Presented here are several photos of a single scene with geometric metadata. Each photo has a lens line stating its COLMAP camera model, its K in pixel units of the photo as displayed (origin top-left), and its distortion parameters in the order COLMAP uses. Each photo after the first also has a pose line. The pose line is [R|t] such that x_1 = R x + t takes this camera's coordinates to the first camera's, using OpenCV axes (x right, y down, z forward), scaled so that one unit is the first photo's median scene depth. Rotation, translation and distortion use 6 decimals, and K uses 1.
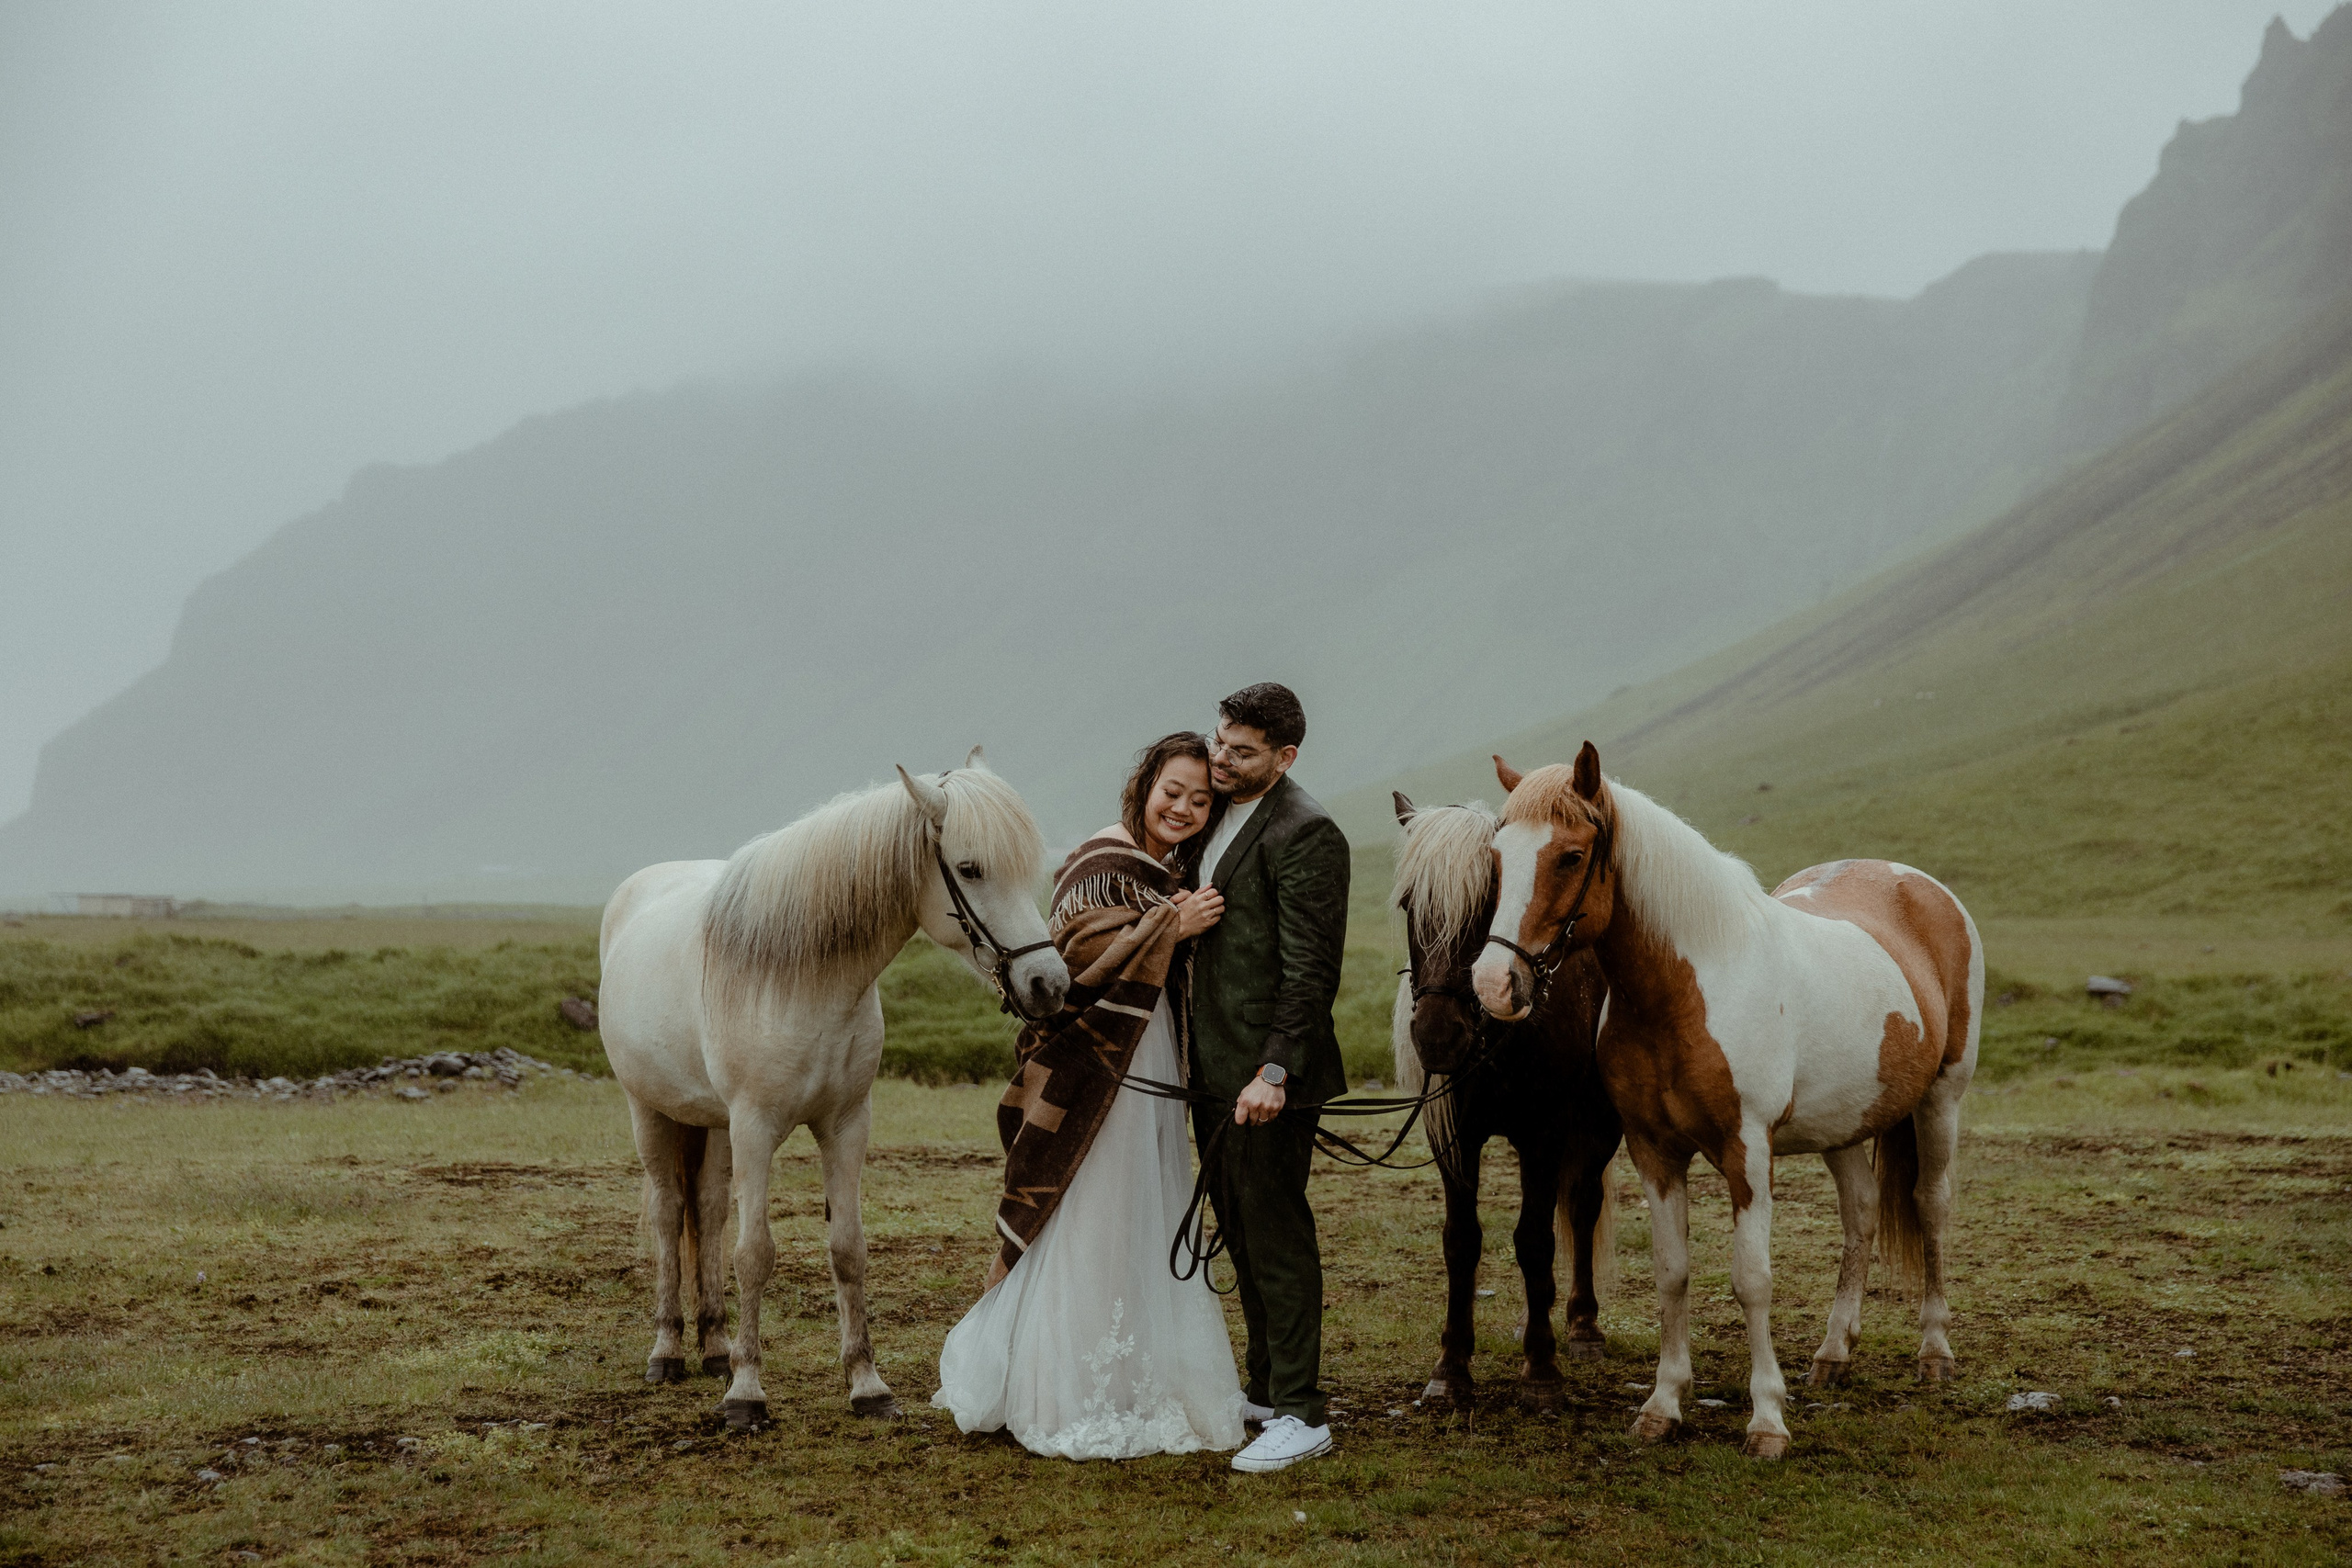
lens RADIAL K [[3249.1, 0, 1185.7], [0, 3249.1, 842.0], [0, 0, 1]] dist [0.000338, -0.019598]
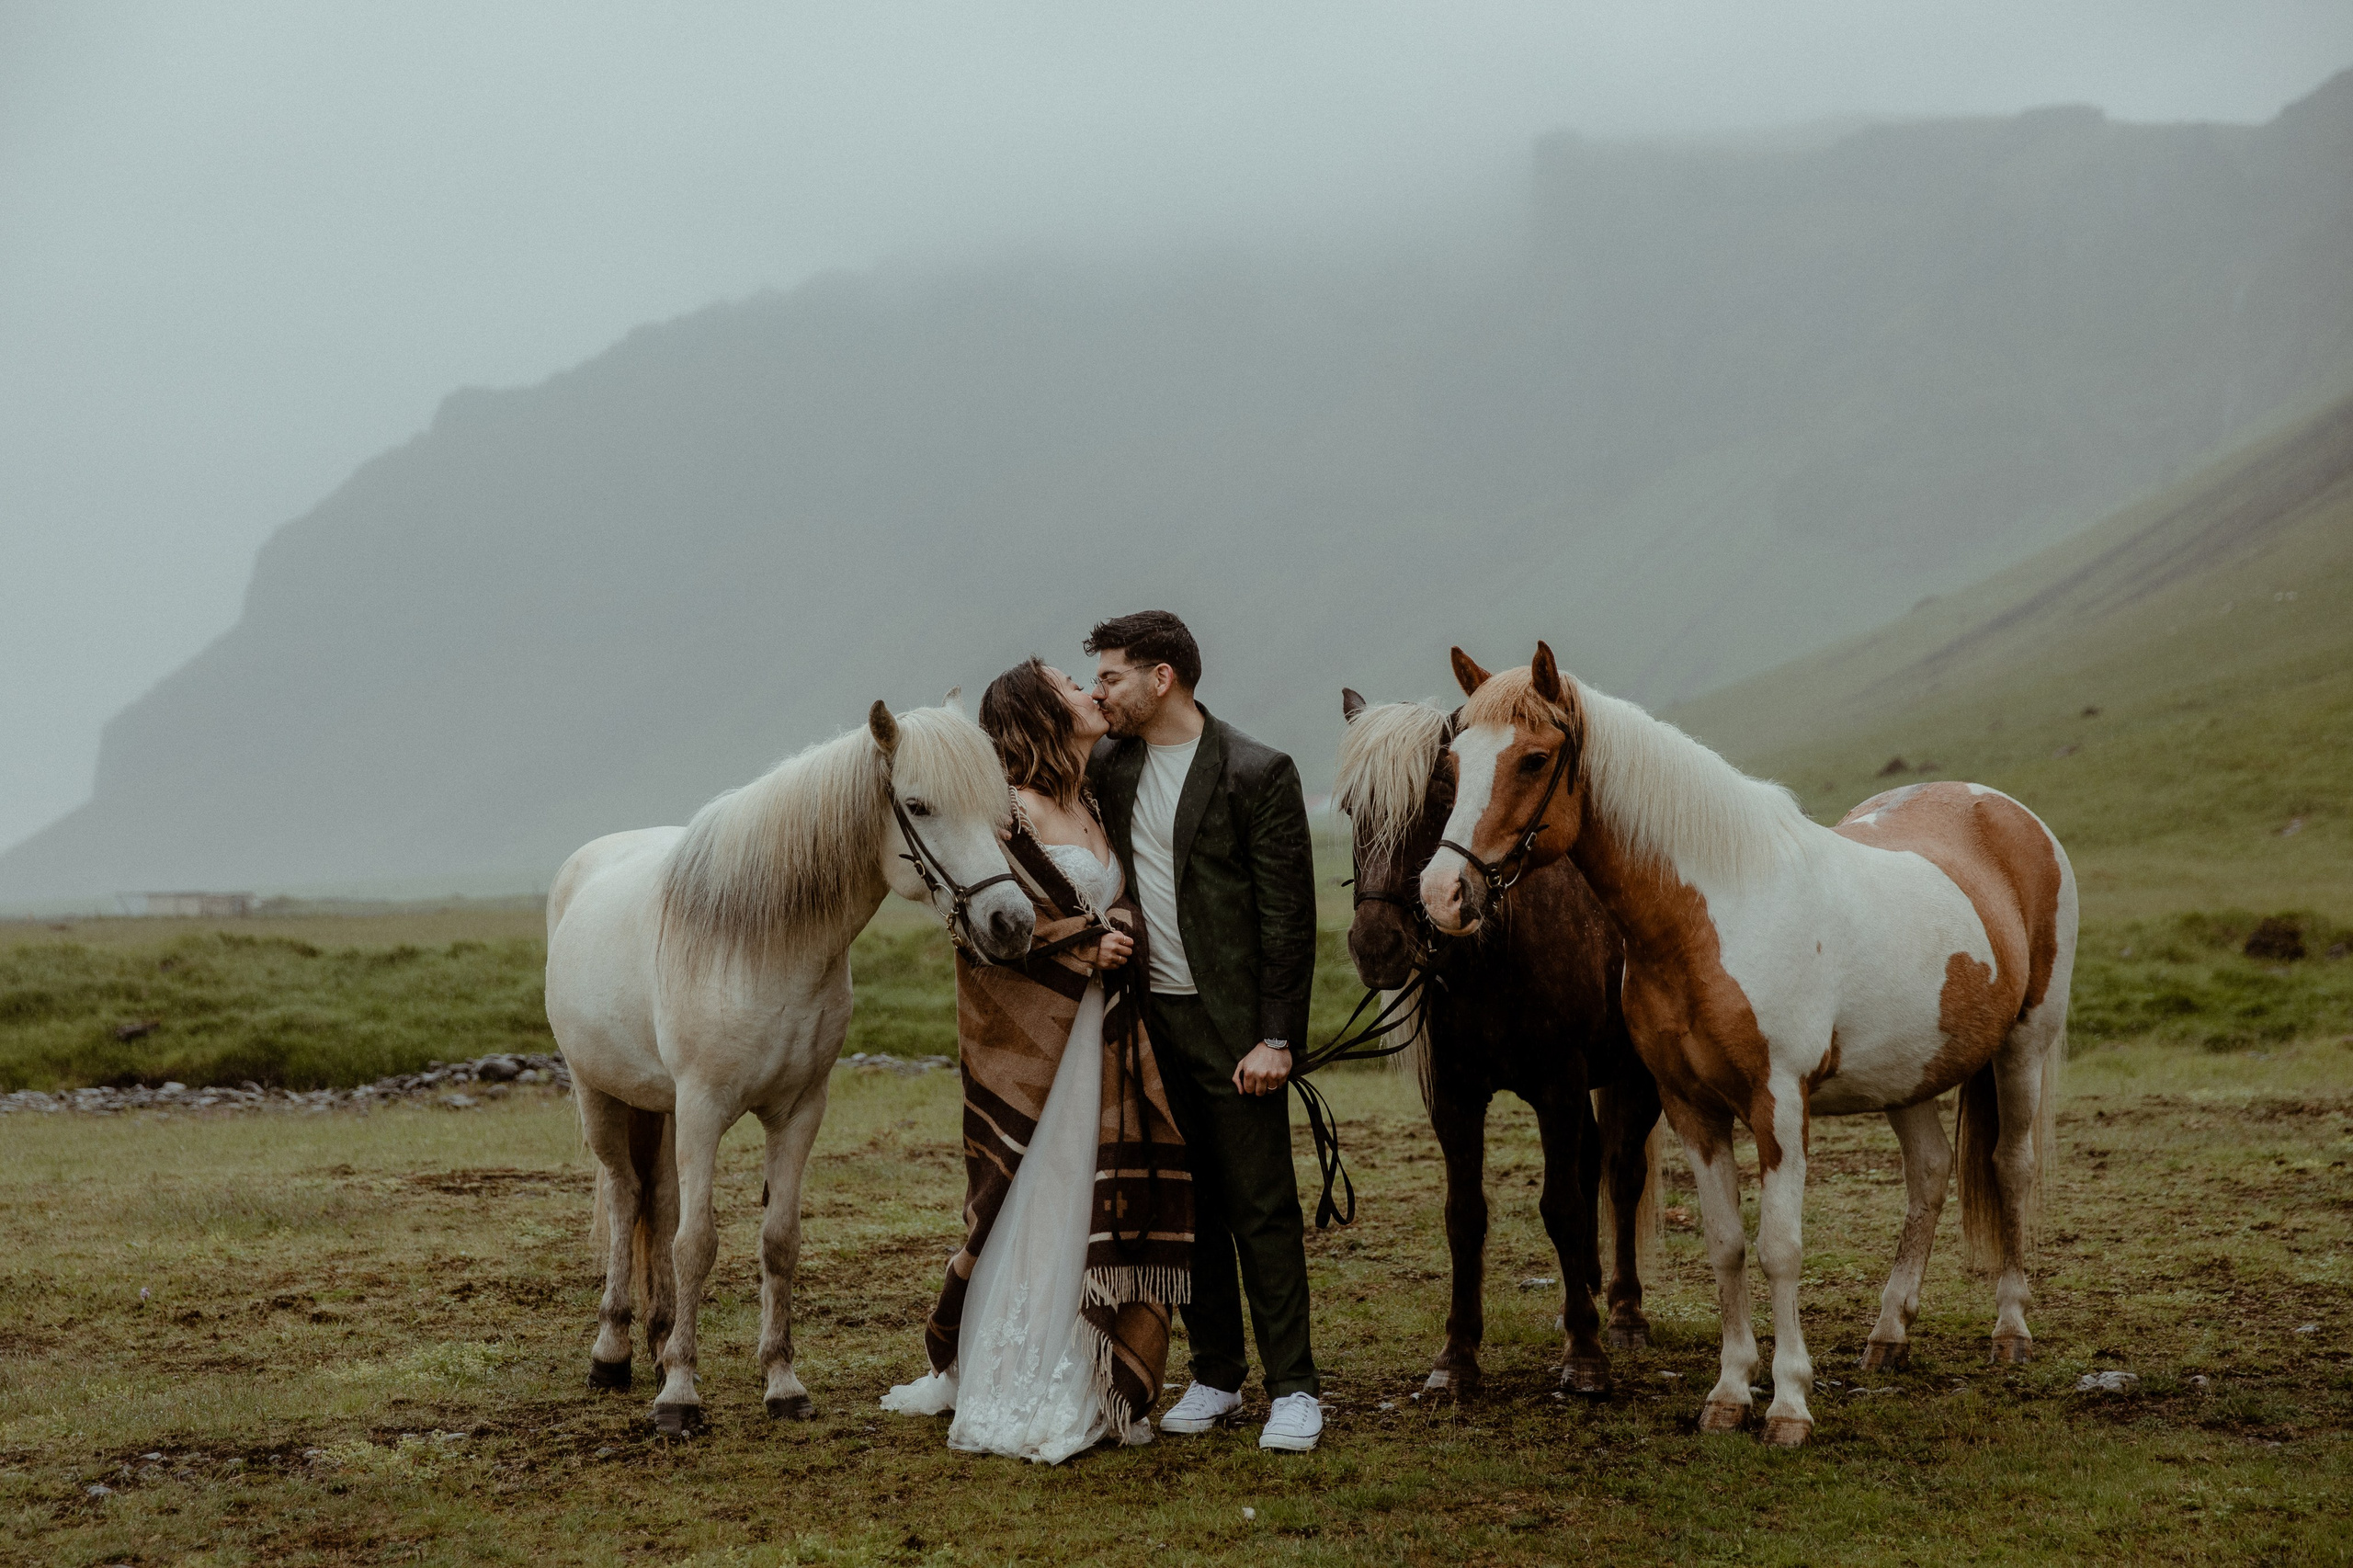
lens RADIAL K [[3810.9, 0, 1174.2], [0, 3810.9, 867.7], [0, 0, 1]] dist [-0.005249, -0.026892]
pose [[0.997242, -0.027967, -0.068745, 0.062333], [0.029168, 0.999438, 0.016525, 0.004154], [0.068244, -0.018485, 0.997497, -0.050392]]
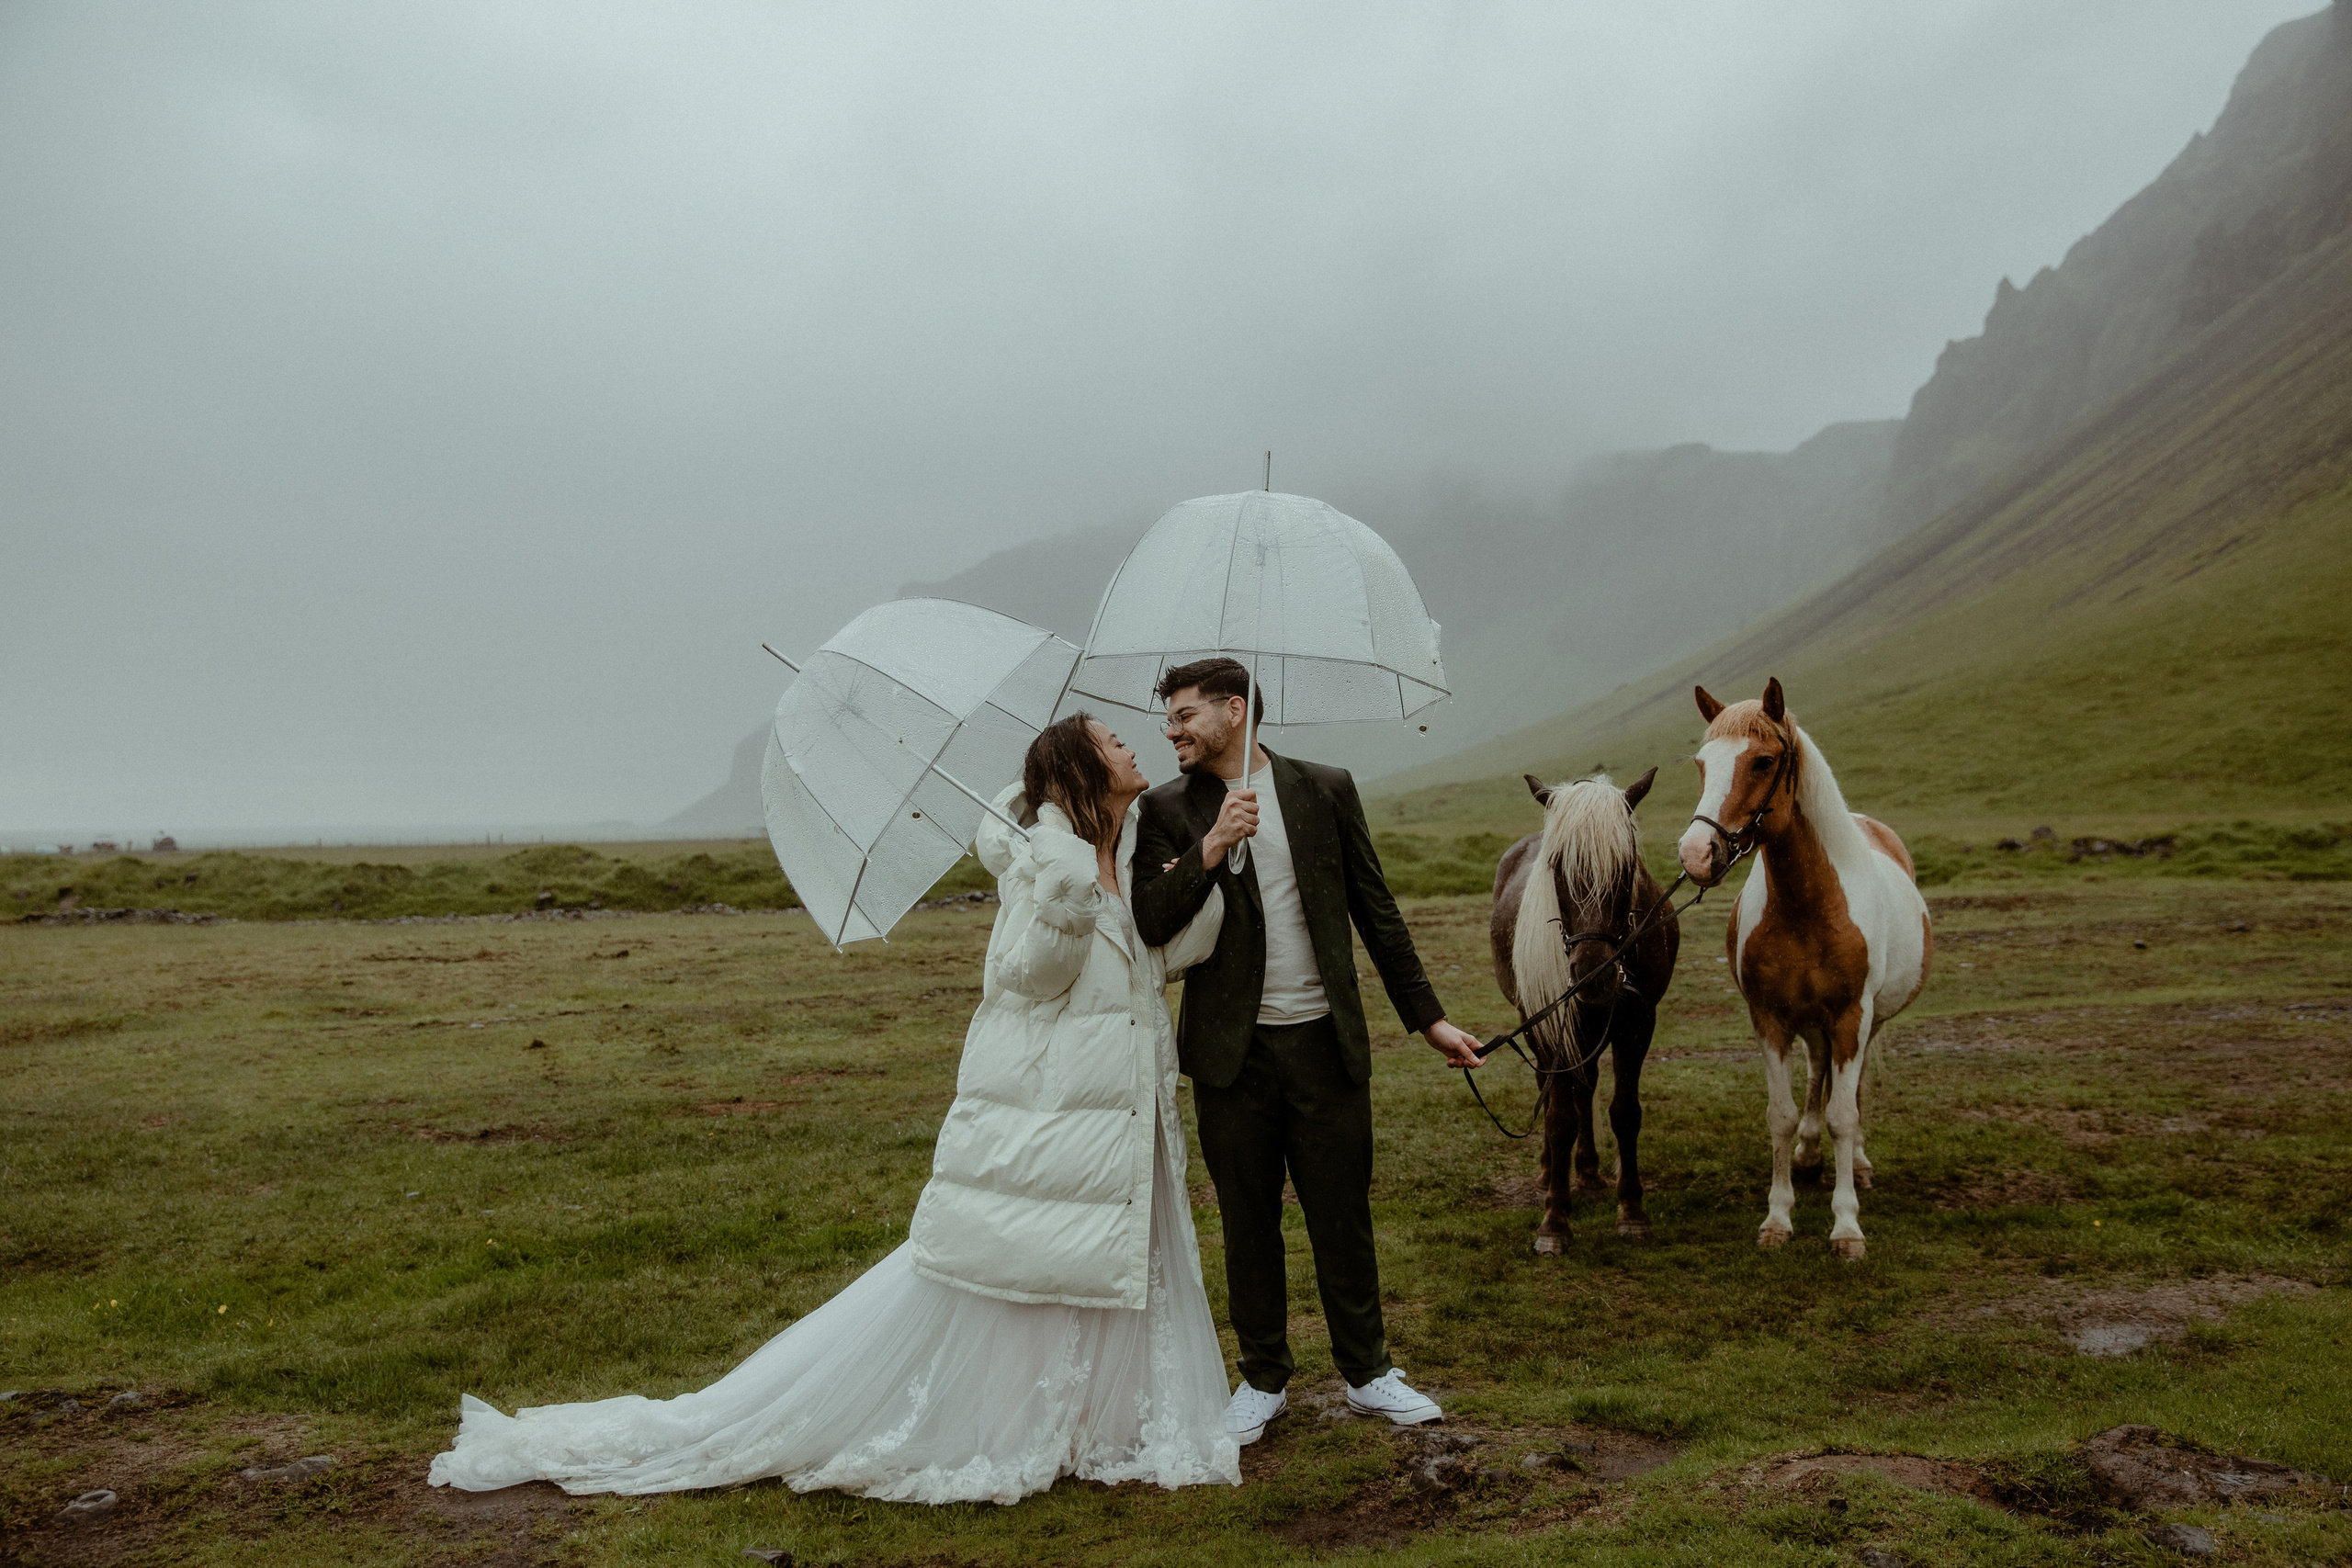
lens RADIAL K [[1940.2, 0, 1217.6], [0, 1940.2, 806.5], [0, 0, 1]] dist [-0.000790, 0.006632]
pose [[0.995673, -0.027094, -0.088890, 0.114129], [0.028192, 0.999541, 0.011124, -0.005534], [0.088548, -0.013582, 0.995979, -0.622436]]
